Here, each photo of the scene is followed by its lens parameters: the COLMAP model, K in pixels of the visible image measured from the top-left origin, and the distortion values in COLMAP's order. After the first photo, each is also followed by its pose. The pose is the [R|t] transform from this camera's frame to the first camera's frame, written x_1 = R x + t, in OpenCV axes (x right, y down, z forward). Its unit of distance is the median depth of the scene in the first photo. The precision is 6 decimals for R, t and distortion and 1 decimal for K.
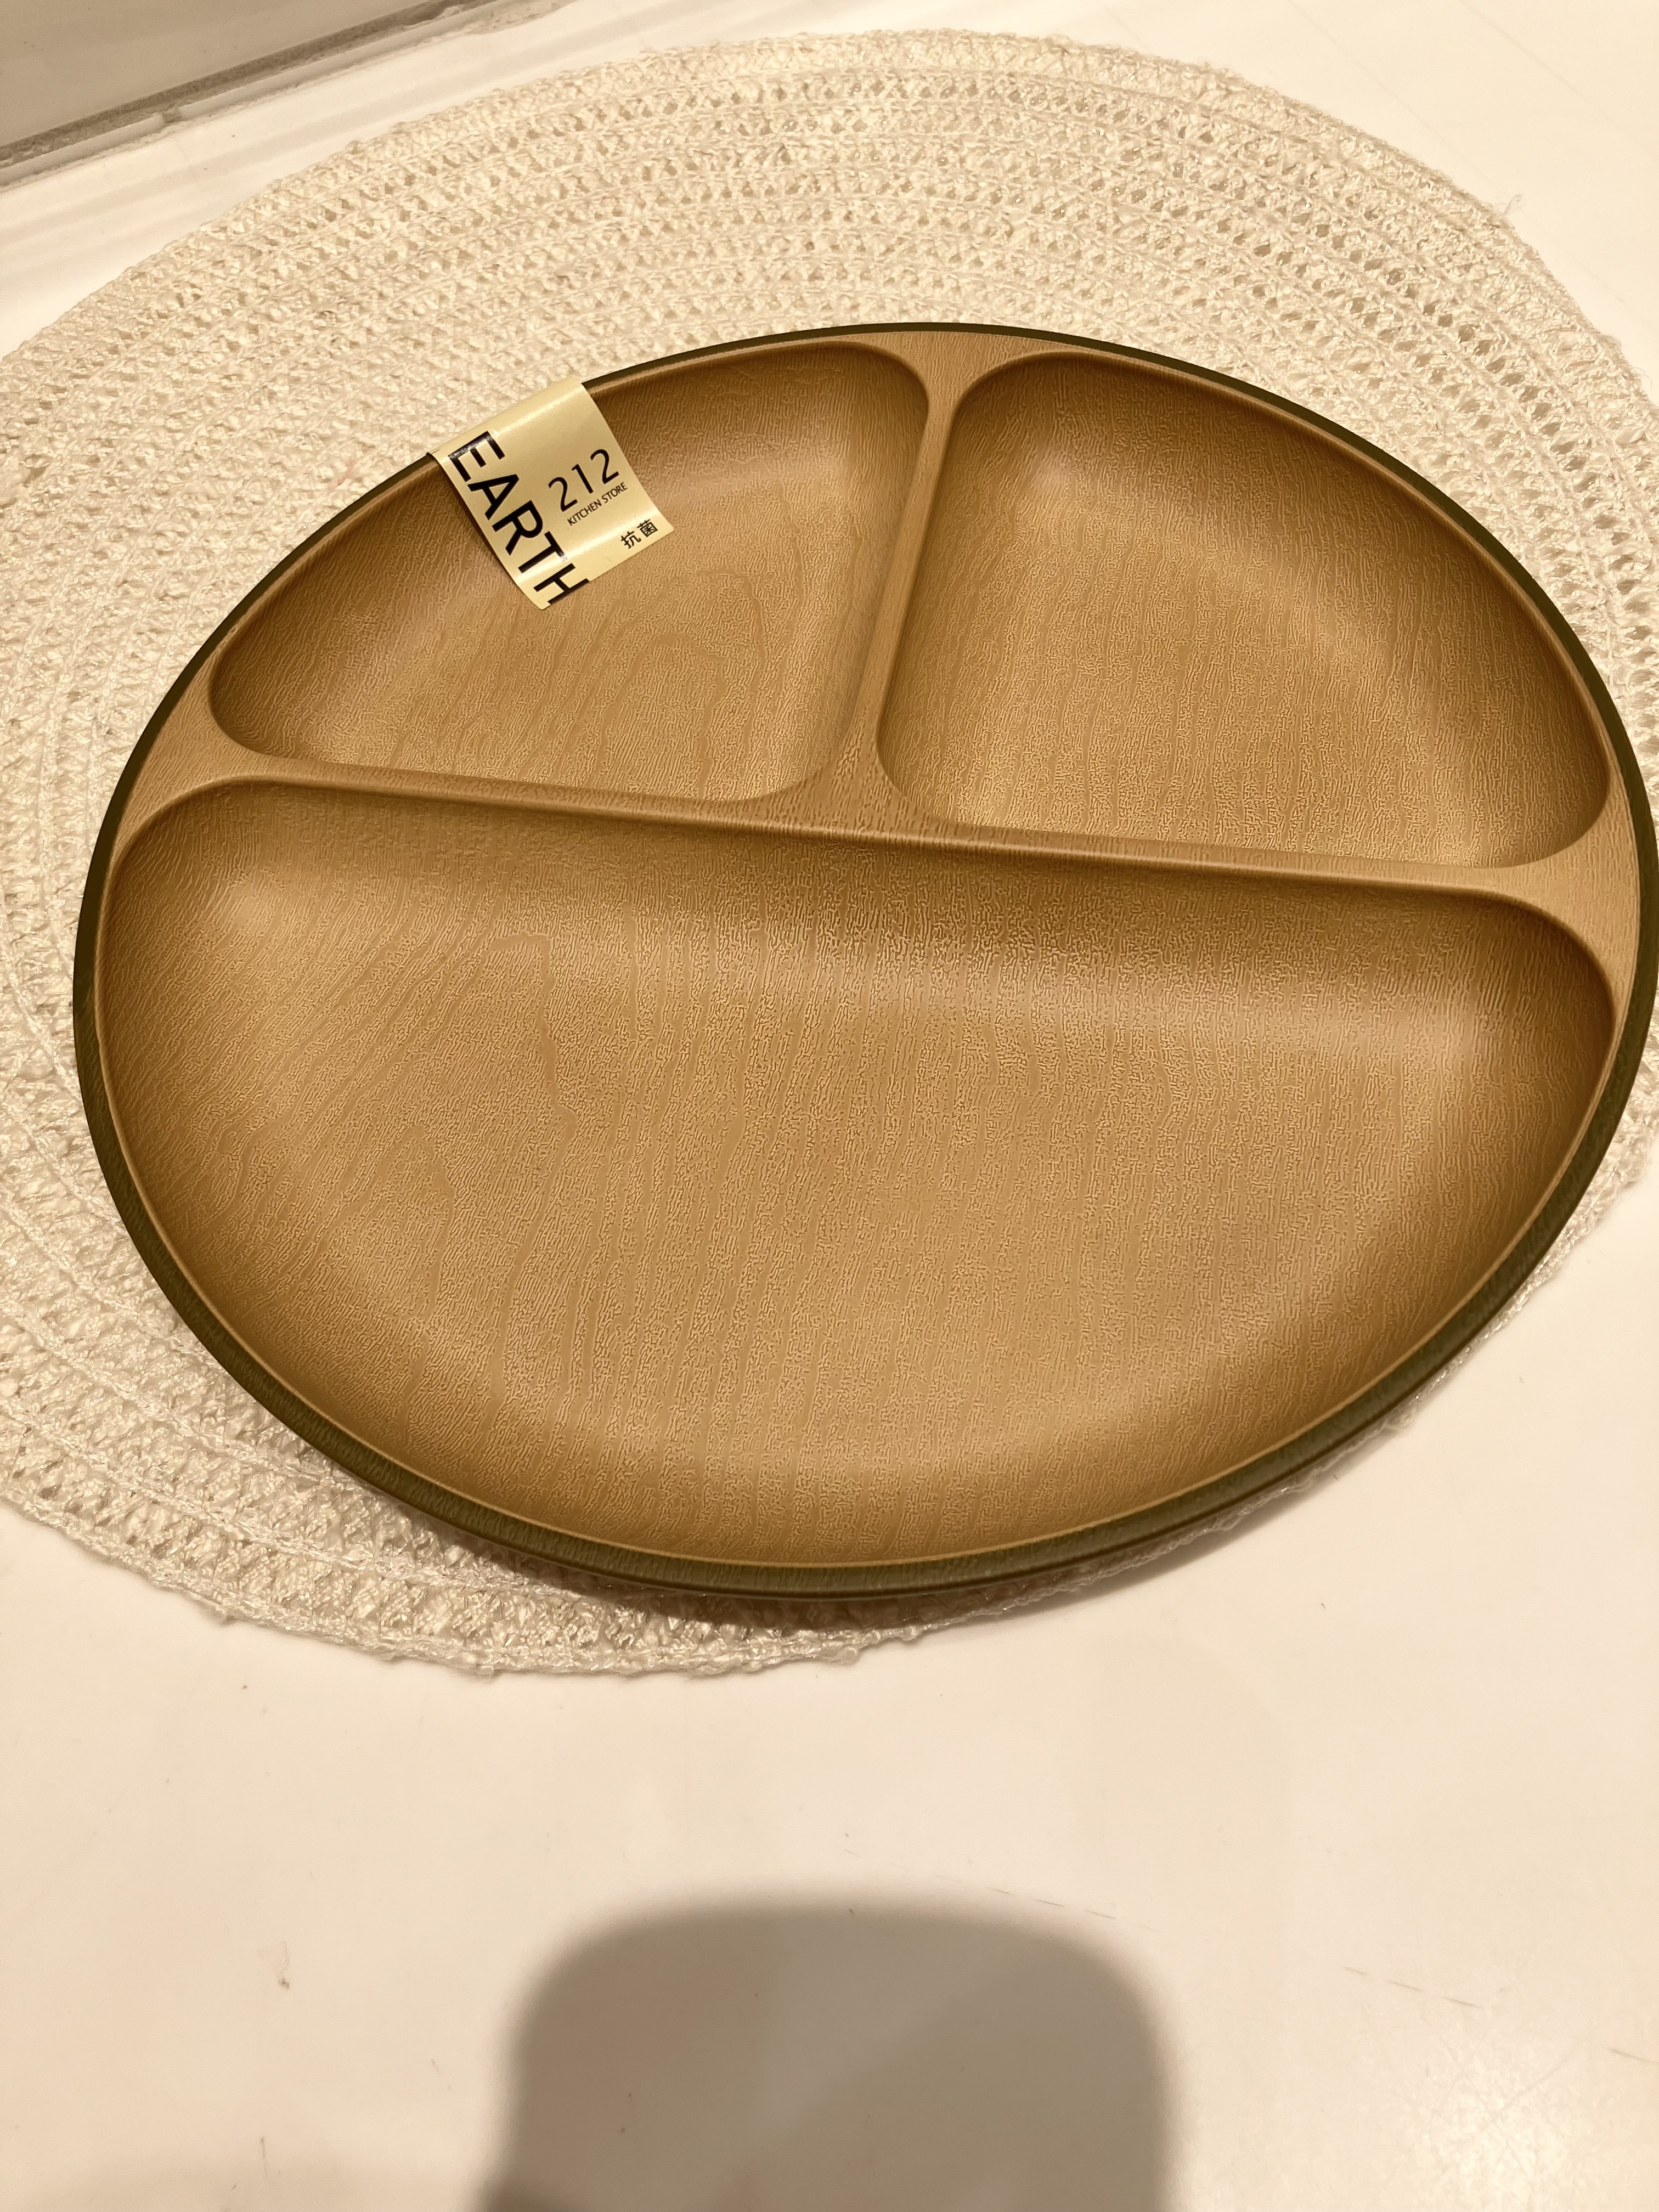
lens RADIAL K [[1782.9, 0, 829.5], [0, 1782.9, 1106.0], [0, 0, 1]] dist [-0.002422, 0.067857]
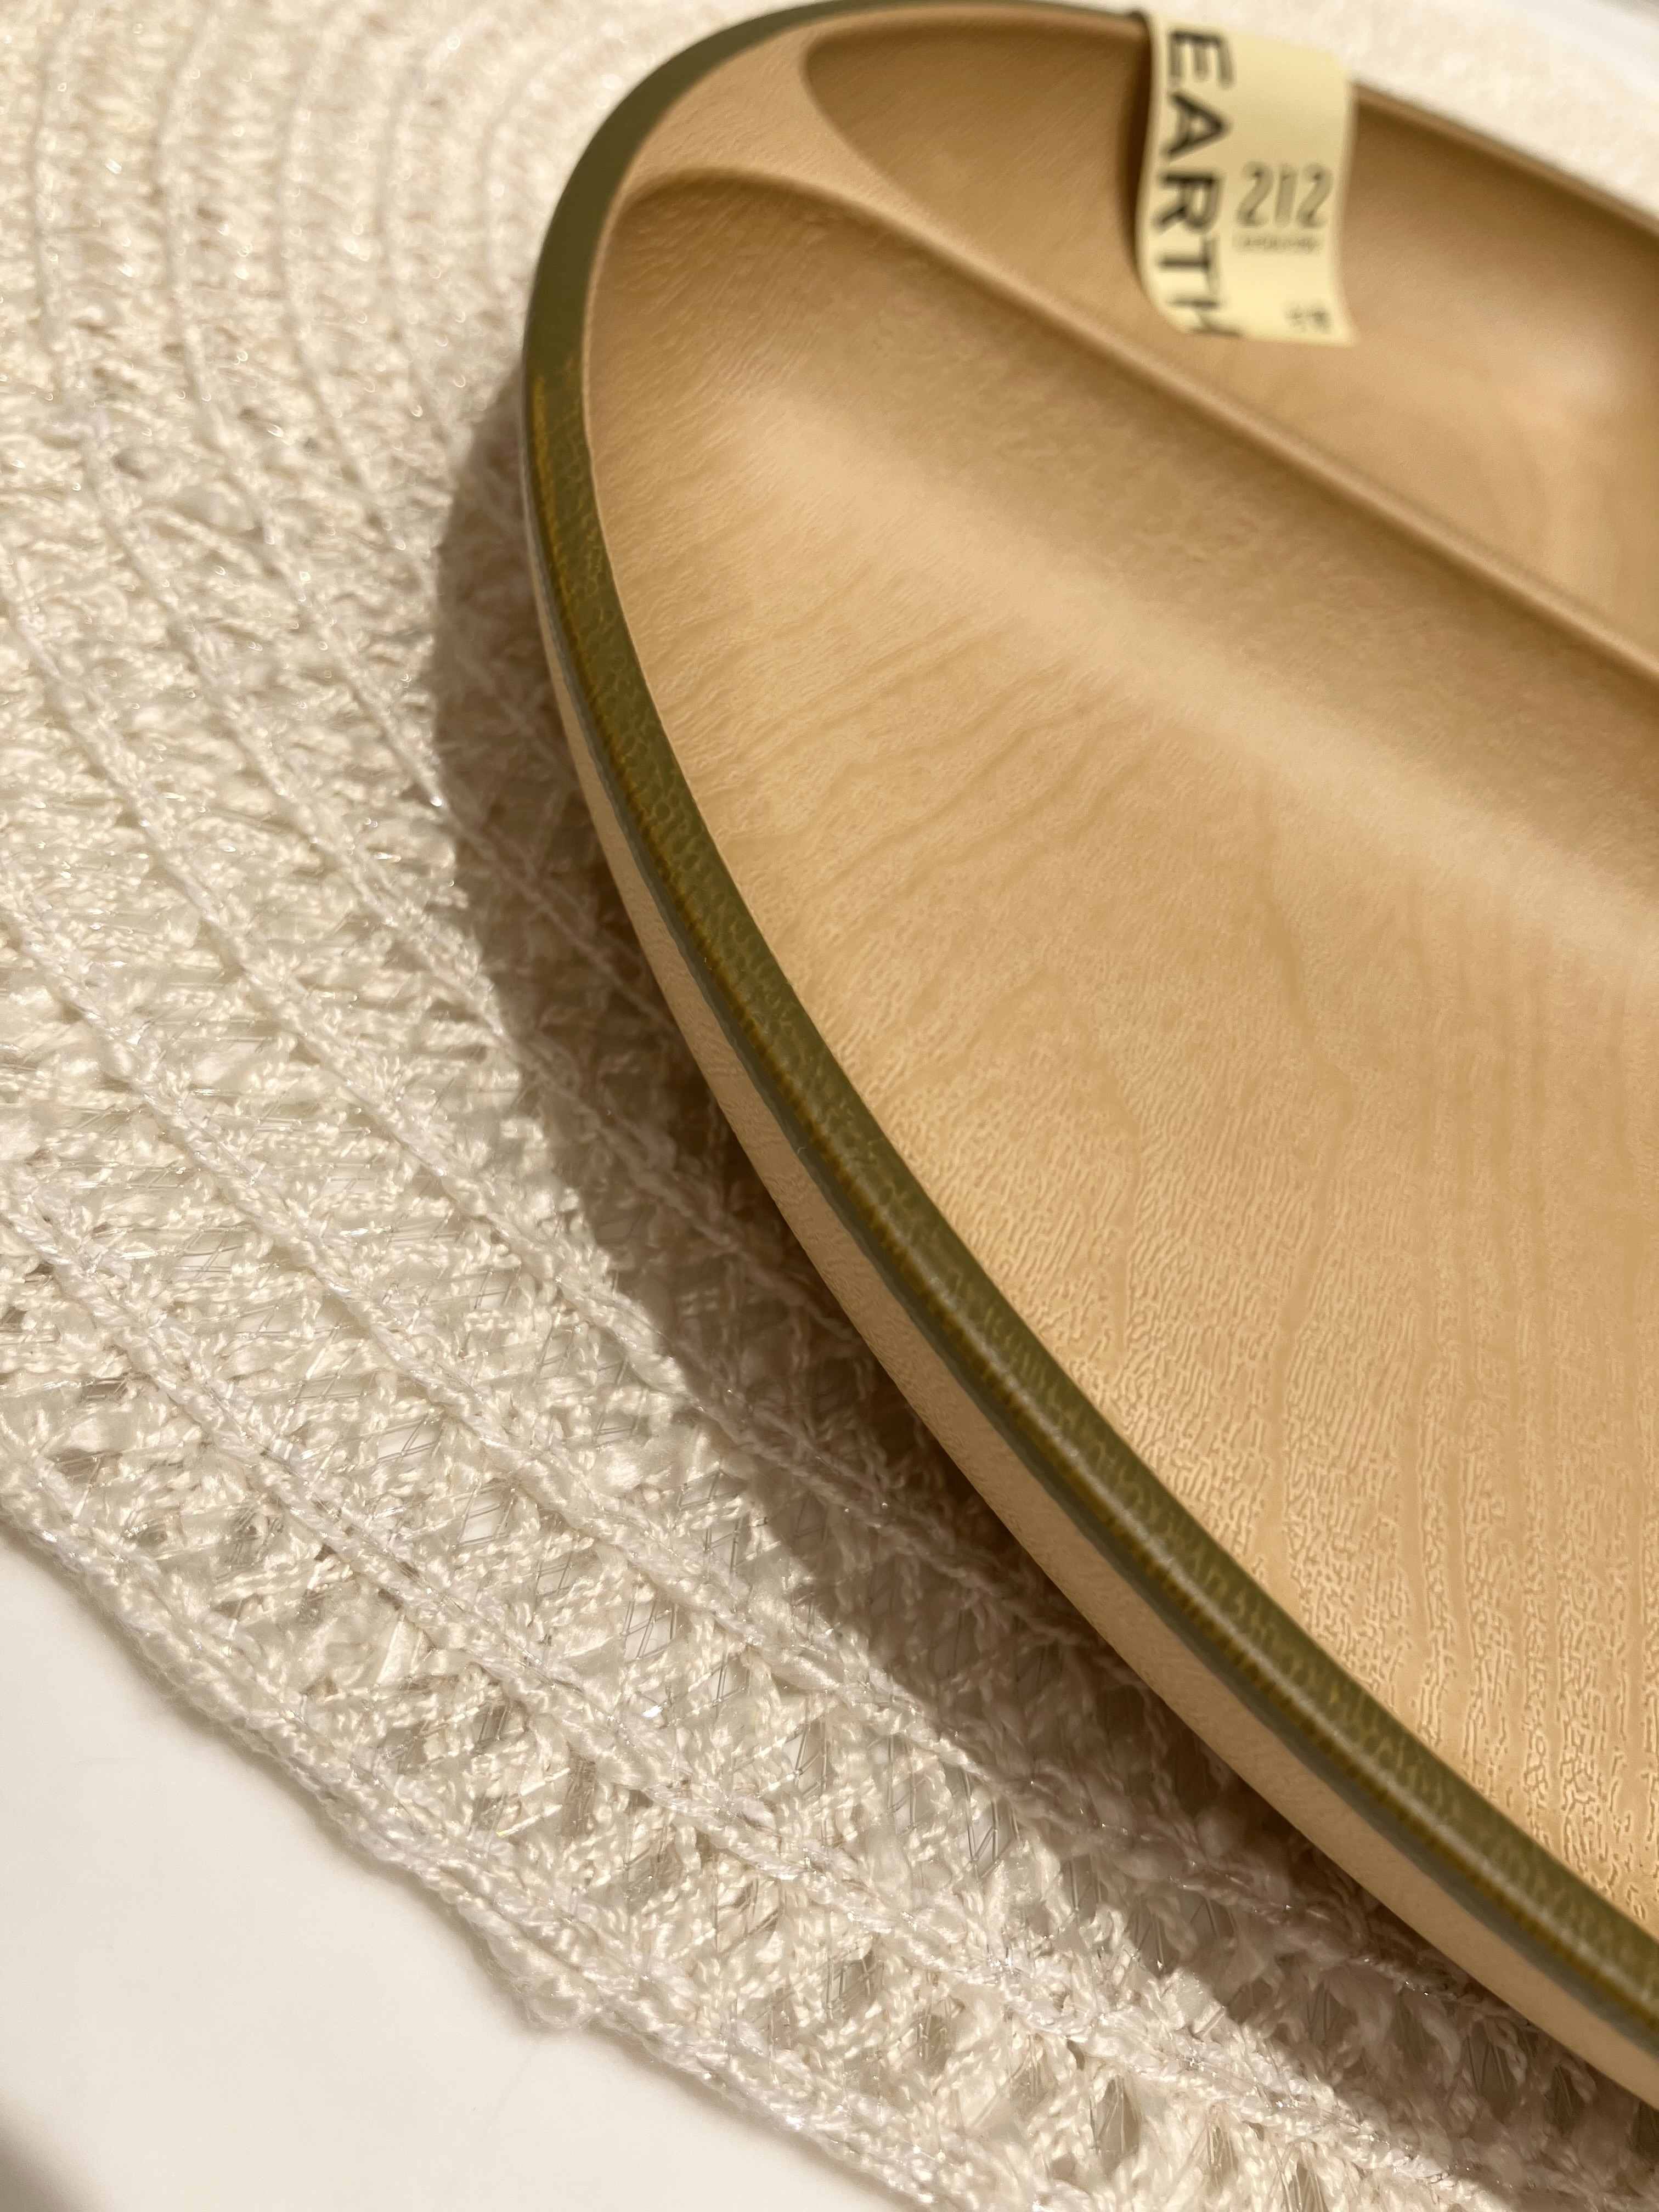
lens RADIAL K [[1929.2, 0, 829.6], [0, 1929.2, 1050.4], [0, 0, 1]] dist [0.006609, -0.104817]
pose [[0.873279, 0.400934, 0.276832, -0.328403], [-0.335805, 0.906970, -0.254245, 0.140387], [-0.353014, 0.129065, 0.926673, 0.446759]]
